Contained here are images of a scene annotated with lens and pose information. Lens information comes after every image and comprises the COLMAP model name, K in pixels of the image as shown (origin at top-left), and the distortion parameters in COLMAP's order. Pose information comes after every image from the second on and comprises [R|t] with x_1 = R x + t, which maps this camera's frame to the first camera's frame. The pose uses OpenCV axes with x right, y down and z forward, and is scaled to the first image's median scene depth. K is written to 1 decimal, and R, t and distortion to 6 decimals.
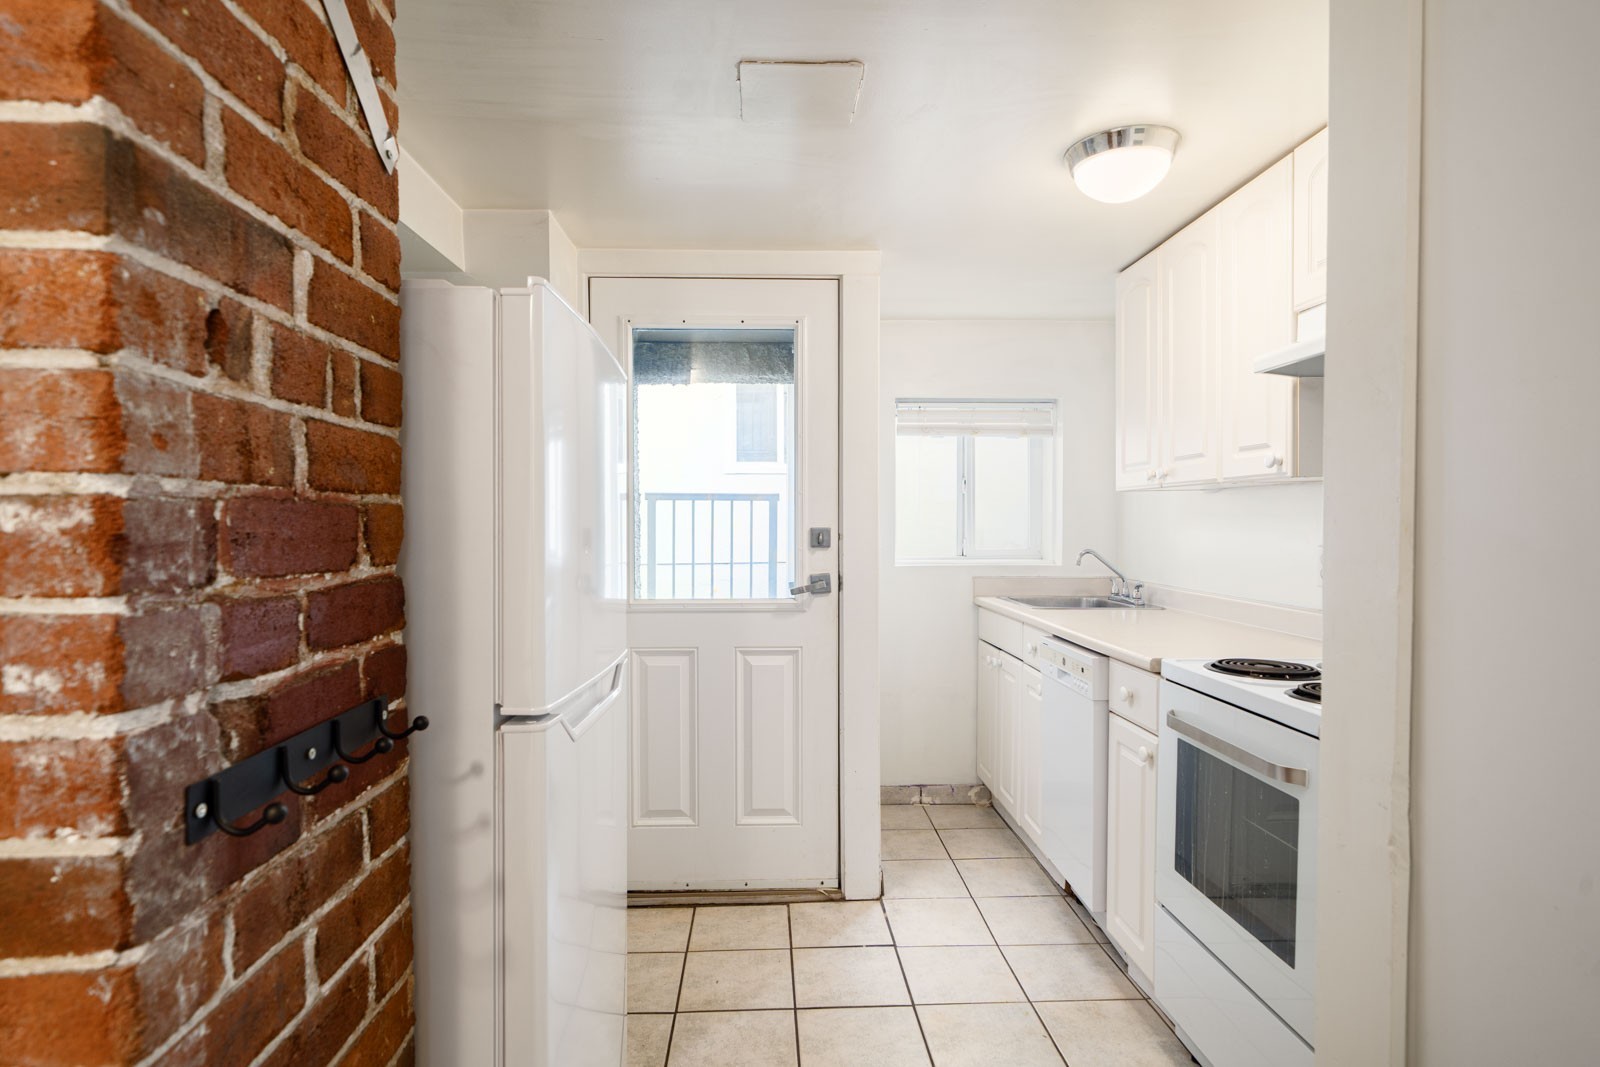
lens RADIAL K [[851.6, 0, 795.4], [0, 851.6, 534.3], [0, 0, 1]] dist [0.001484, 0.001180]
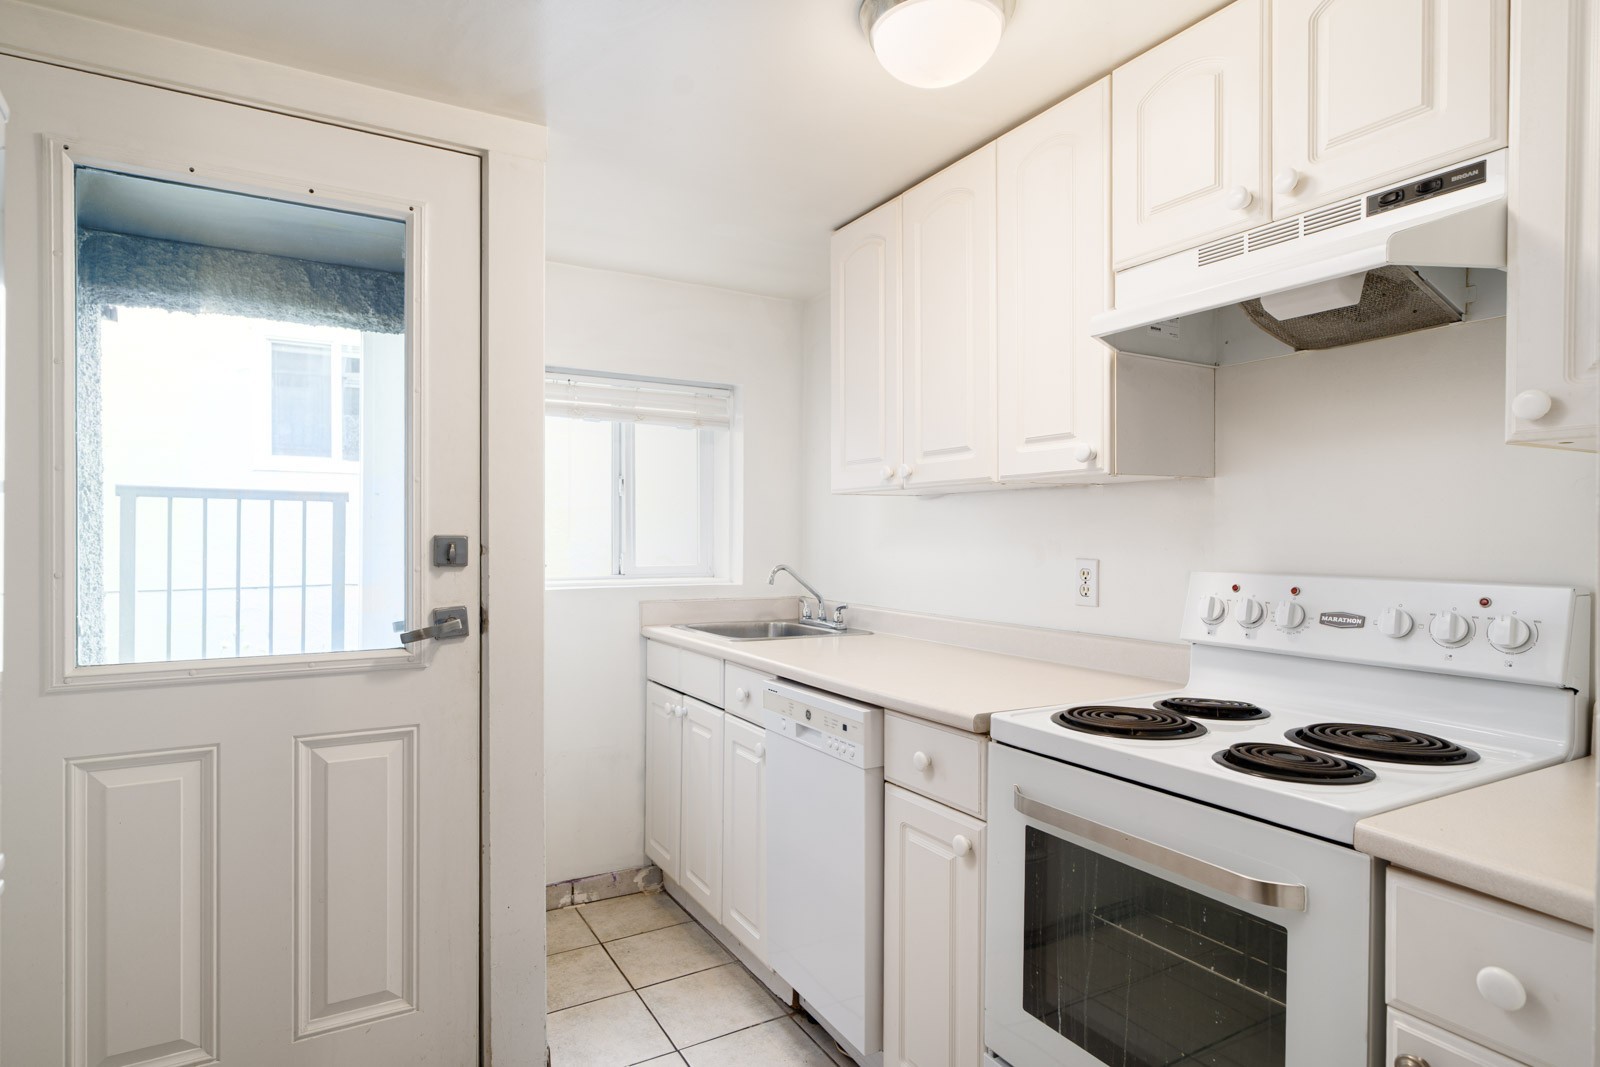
lens RADIAL K [[851.6, 0, 804.5], [0, 851.6, 541.7], [0, 0, 1]] dist [0.001484, 0.001180]
pose [[0.878703, 0.002741, 0.477361, -0.040444], [0.001604, 0.999961, -0.008695, 0.002572], [-0.477366, 0.008406, 0.878664, 0.291039]]
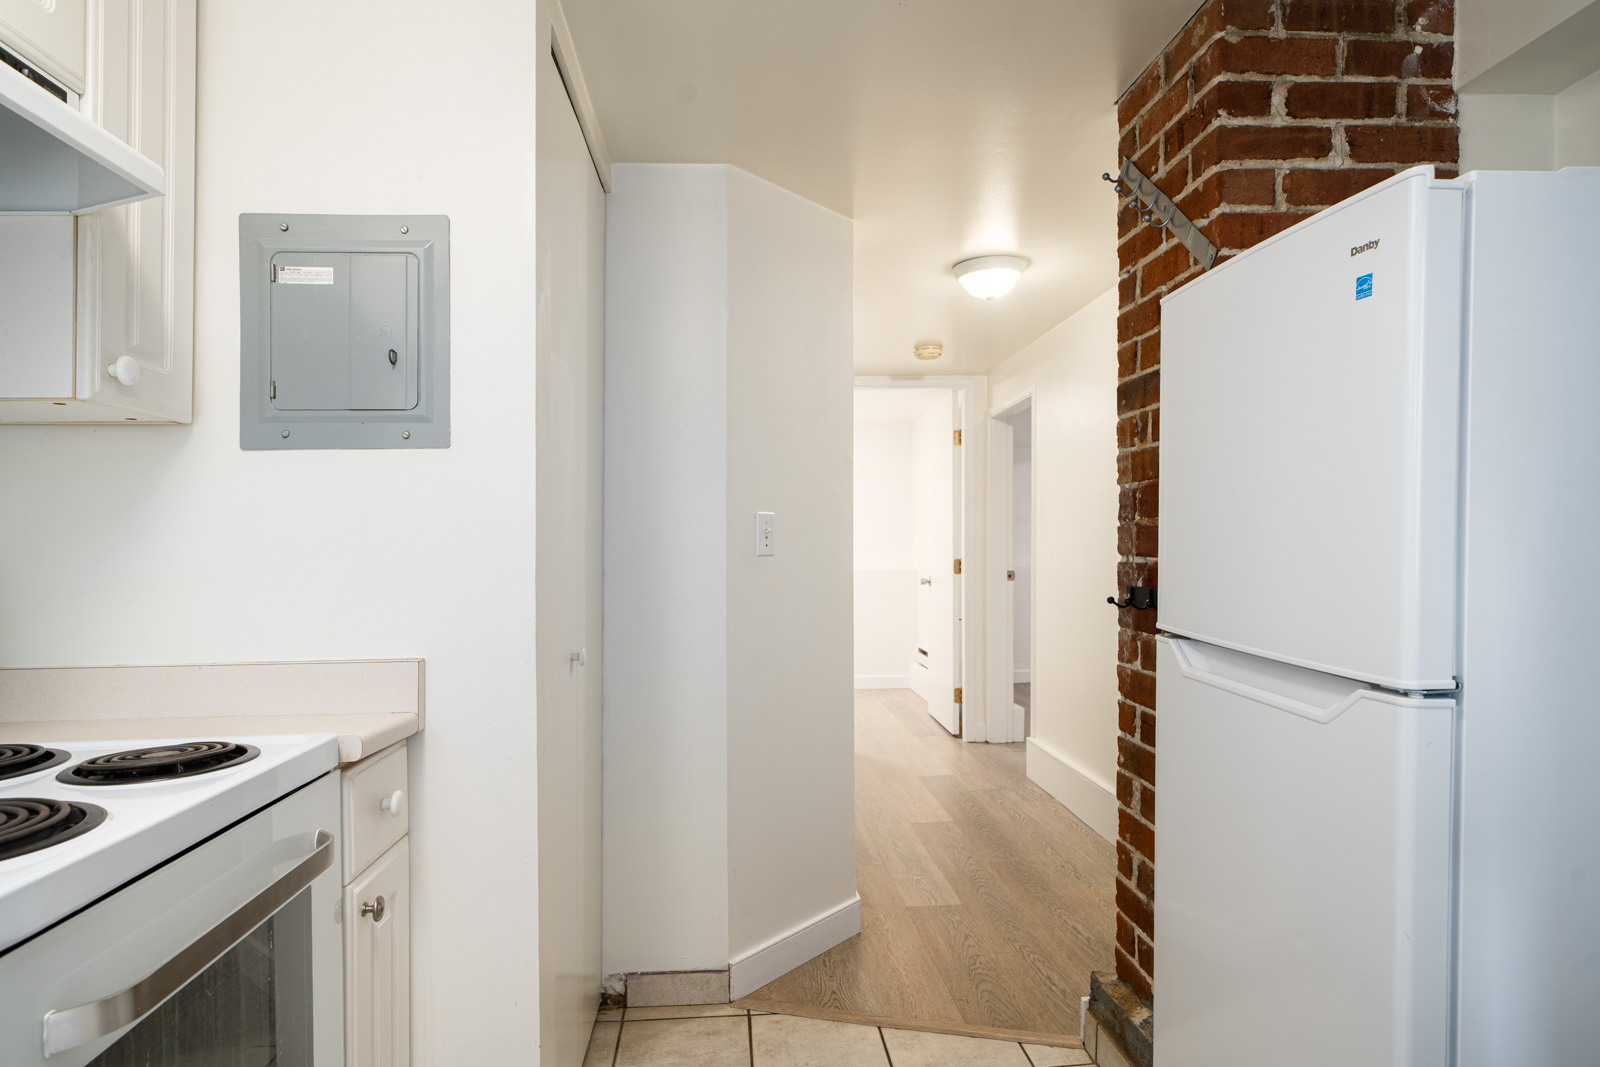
lens RADIAL K [[961.4, 0, 796.8], [0, 961.4, 545.4], [0, 0, 1]] dist [-0.002012, 0.000204]
pose [[-0.999482, 0.014616, -0.028677, 0.112950], [0.014141, 0.999761, 0.016689, 0.016902], [0.028914, 0.016275, -0.999449, 0.897190]]
